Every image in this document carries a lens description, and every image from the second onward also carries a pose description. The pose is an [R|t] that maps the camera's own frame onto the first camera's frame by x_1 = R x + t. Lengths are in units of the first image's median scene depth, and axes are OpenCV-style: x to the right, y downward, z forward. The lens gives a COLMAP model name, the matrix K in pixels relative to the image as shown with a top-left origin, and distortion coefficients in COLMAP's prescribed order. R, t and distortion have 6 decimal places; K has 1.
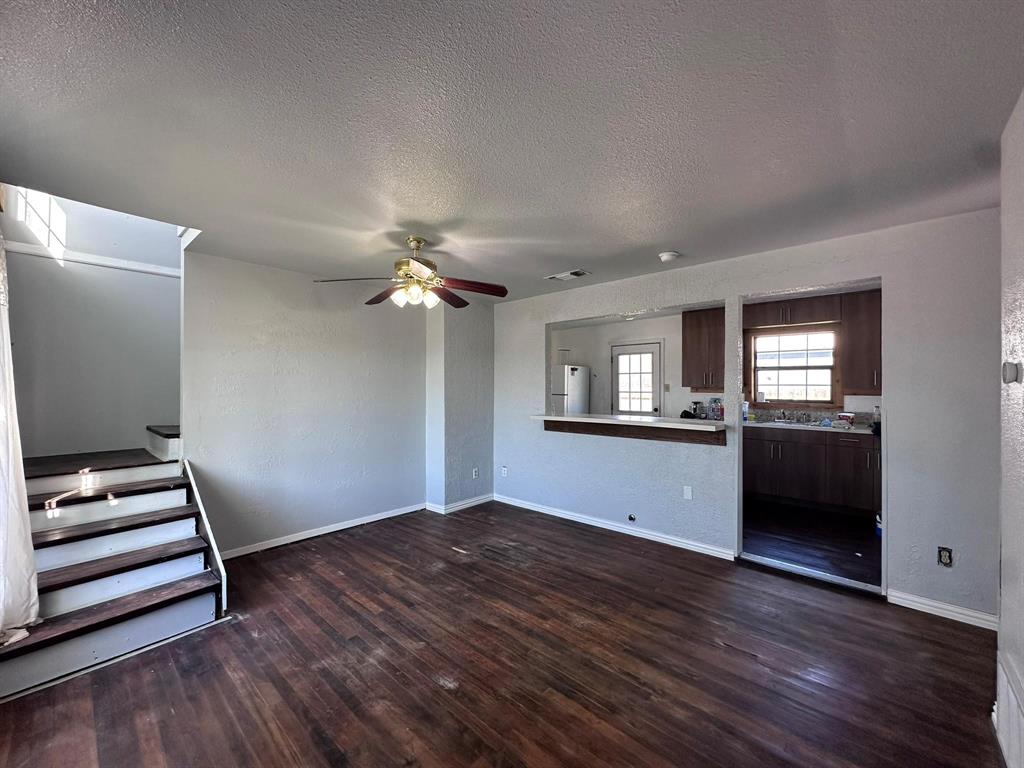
lens RADIAL K [[408.5, 0, 510.6], [0, 408.5, 381.9], [0, 0, 1]] dist [-0.003332, 0.000036]
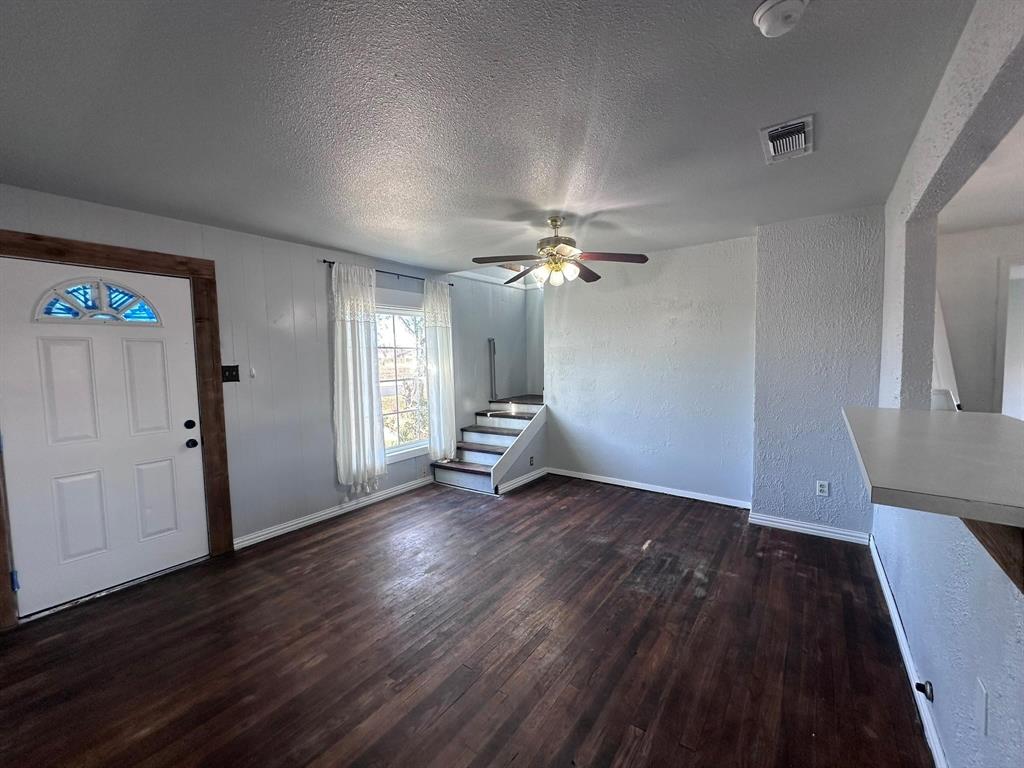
lens RADIAL K [[408.5, 0, 512.7], [0, 408.5, 383.1], [0, 0, 1]] dist [-0.003332, 0.000036]
pose [[0.101937, 0.057456, -0.993130, 0.748450], [0.032063, 0.997622, 0.061007, 0.006471], [0.994274, -0.038062, 0.099853, 0.696343]]
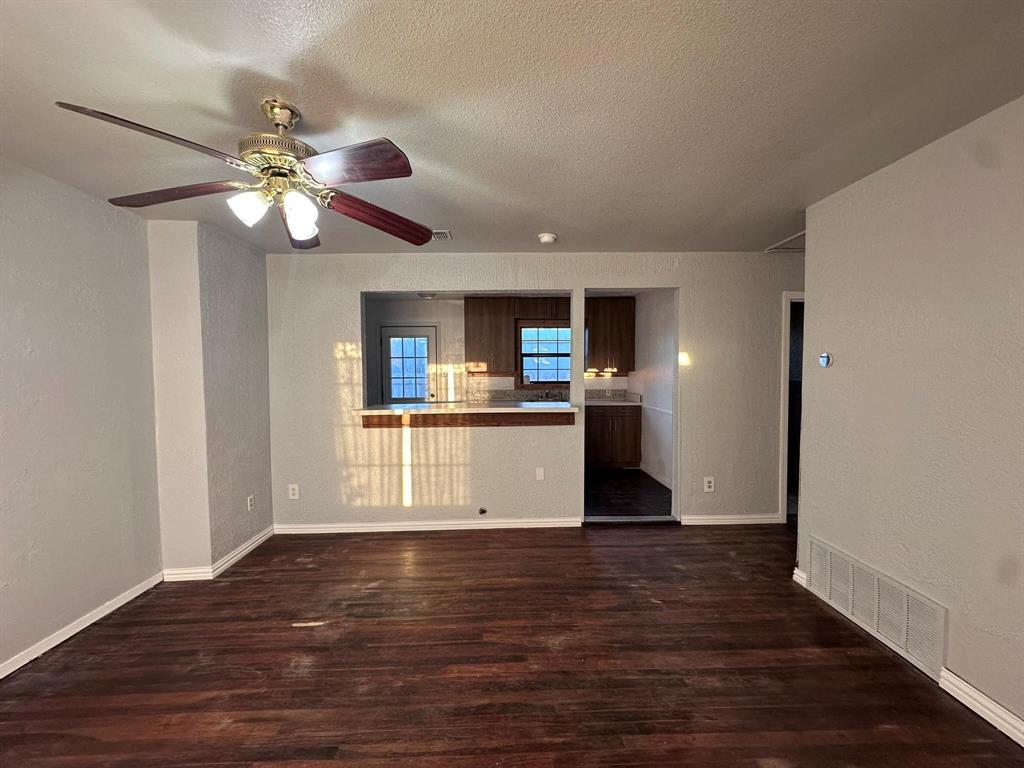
lens RADIAL K [[408.5, 0, 512.0], [0, 408.5, 380.9], [0, 0, 1]] dist [-0.003332, 0.000036]
pose [[0.717638, -0.023979, 0.696003, -0.364206], [0.000695, 0.999431, 0.033717, 0.002577], [-0.696416, -0.023713, 0.717246, 0.342334]]
